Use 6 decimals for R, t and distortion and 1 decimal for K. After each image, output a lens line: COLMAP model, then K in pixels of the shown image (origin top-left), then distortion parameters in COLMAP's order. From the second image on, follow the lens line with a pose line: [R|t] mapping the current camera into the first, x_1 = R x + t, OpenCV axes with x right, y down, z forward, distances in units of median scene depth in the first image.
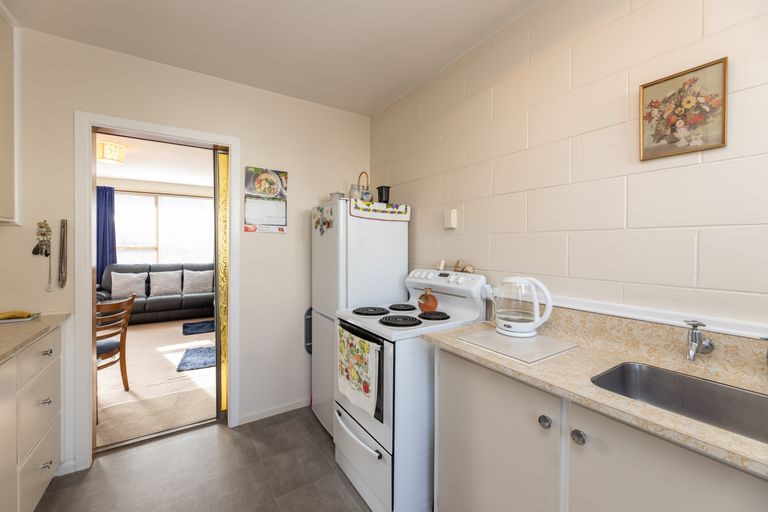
lens RADIAL K [[314.7, 0, 383.0], [0, 314.7, 245.7], [0, 0, 1]] dist [0.000062, -0.000023]
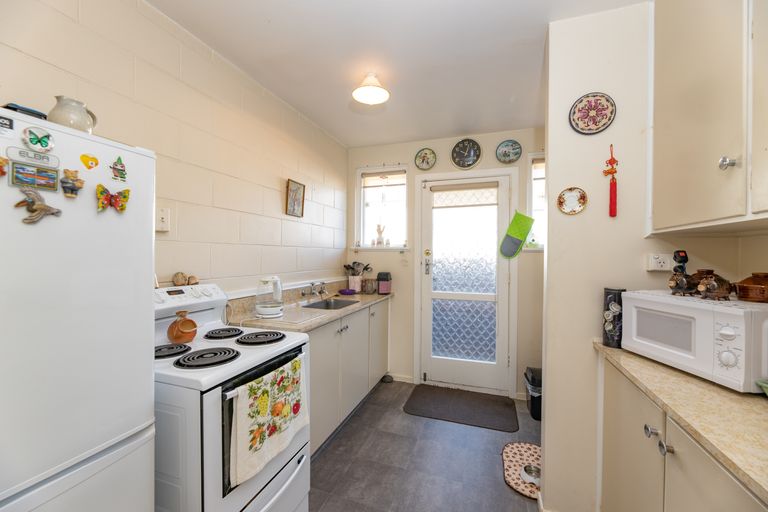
lens RADIAL K [[309.8, 0, 384.0], [0, 309.8, 256.0], [0, 0, 1]] dist [-0.000159, -0.000013]
pose [[-0.612788, -0.007983, 0.790207, -0.936833], [-0.002260, 0.999963, 0.008350, -0.006844], [-0.790244, 0.003331, -0.612783, 1.363293]]
